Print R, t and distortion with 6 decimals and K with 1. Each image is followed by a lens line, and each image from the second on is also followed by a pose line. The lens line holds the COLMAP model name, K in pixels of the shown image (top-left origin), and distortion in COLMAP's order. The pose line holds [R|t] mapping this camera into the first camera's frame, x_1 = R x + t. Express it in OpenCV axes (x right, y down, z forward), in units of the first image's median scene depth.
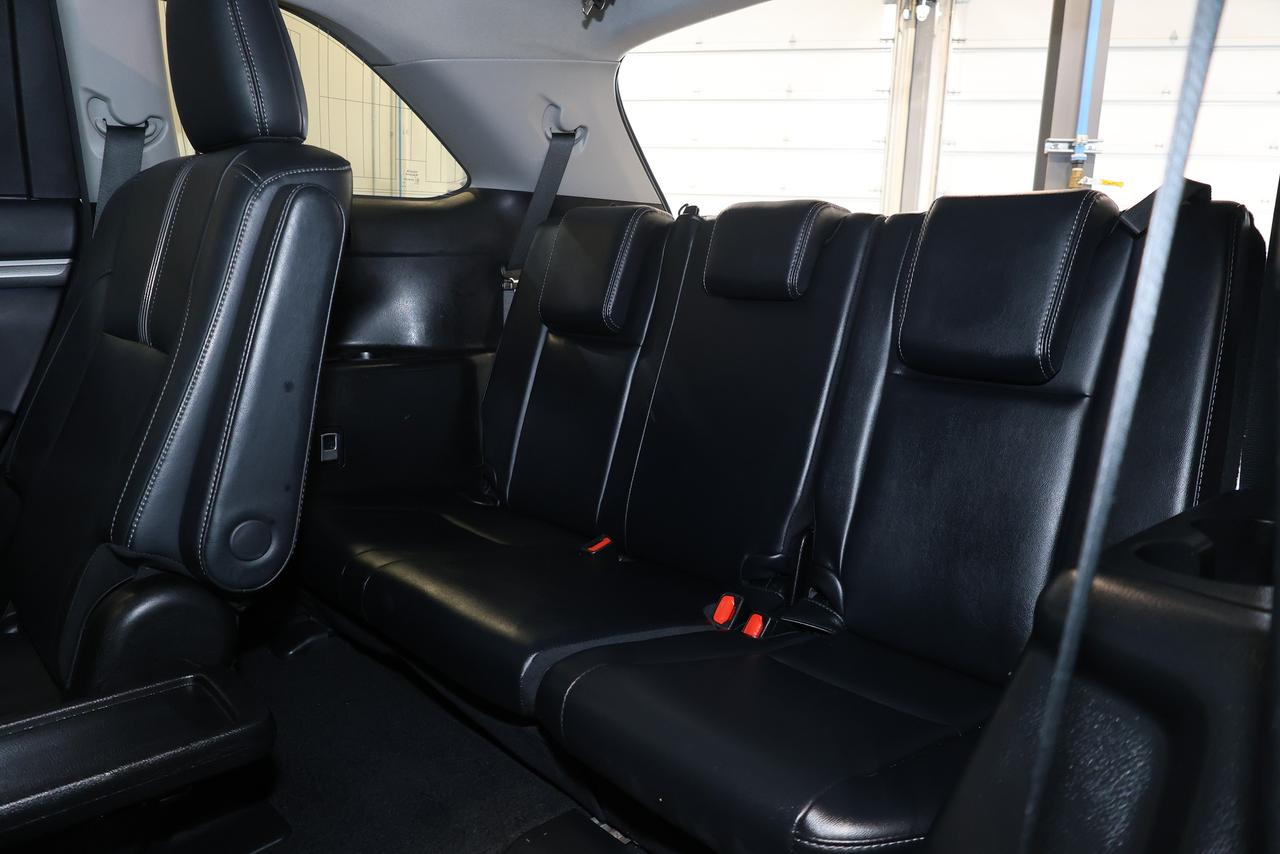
lens RADIAL K [[887.0, 0, 636.9], [0, 887.0, 427.6], [0, 0, 1]] dist [-0.014010, 0.014043]
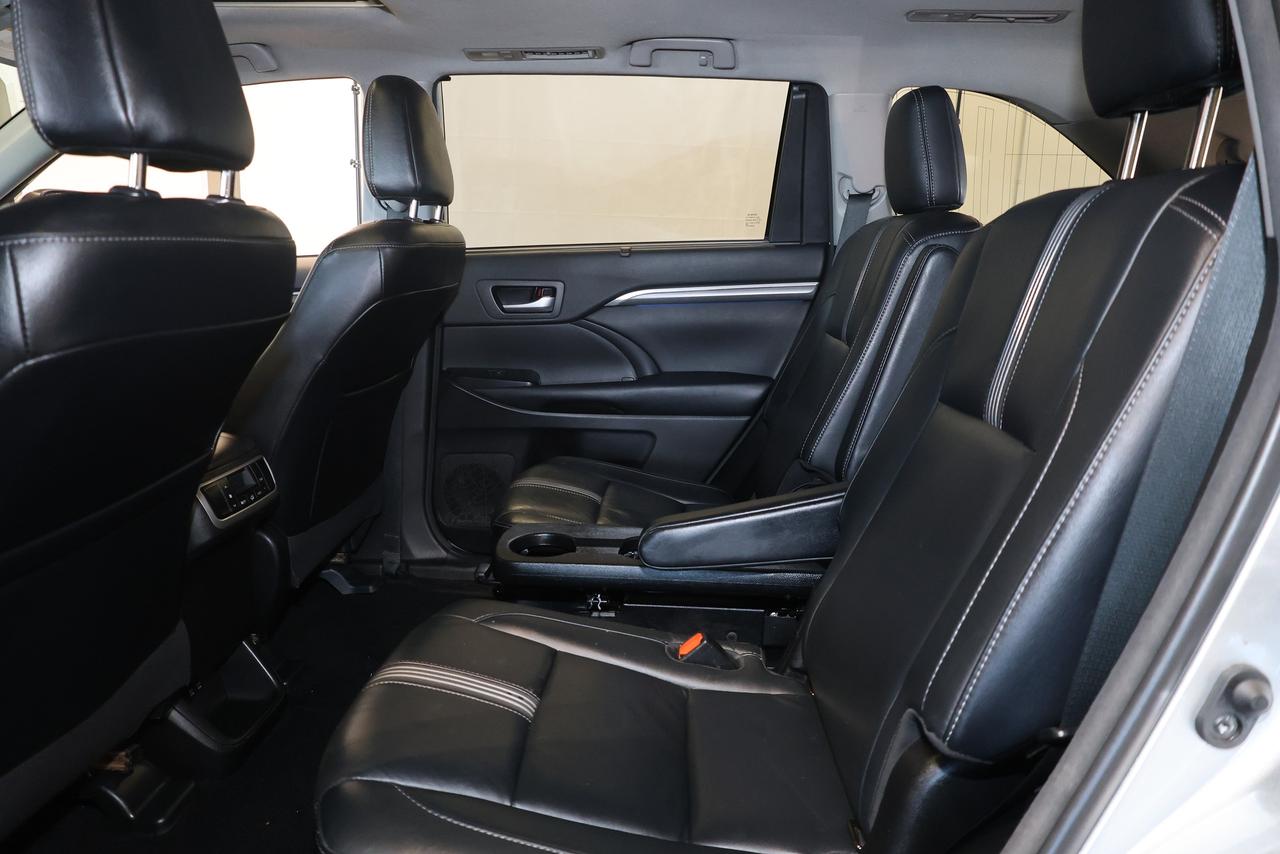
lens RADIAL K [[887.0, 0, 639.9], [0, 887.0, 426.5], [0, 0, 1]] dist [-0.014010, 0.014043]
pose [[0.691813, 0.132020, -0.709905, 0.284967], [-0.126859, 0.990074, 0.060497, 0.003369], [0.710845, 0.048206, 0.701694, -0.302006]]
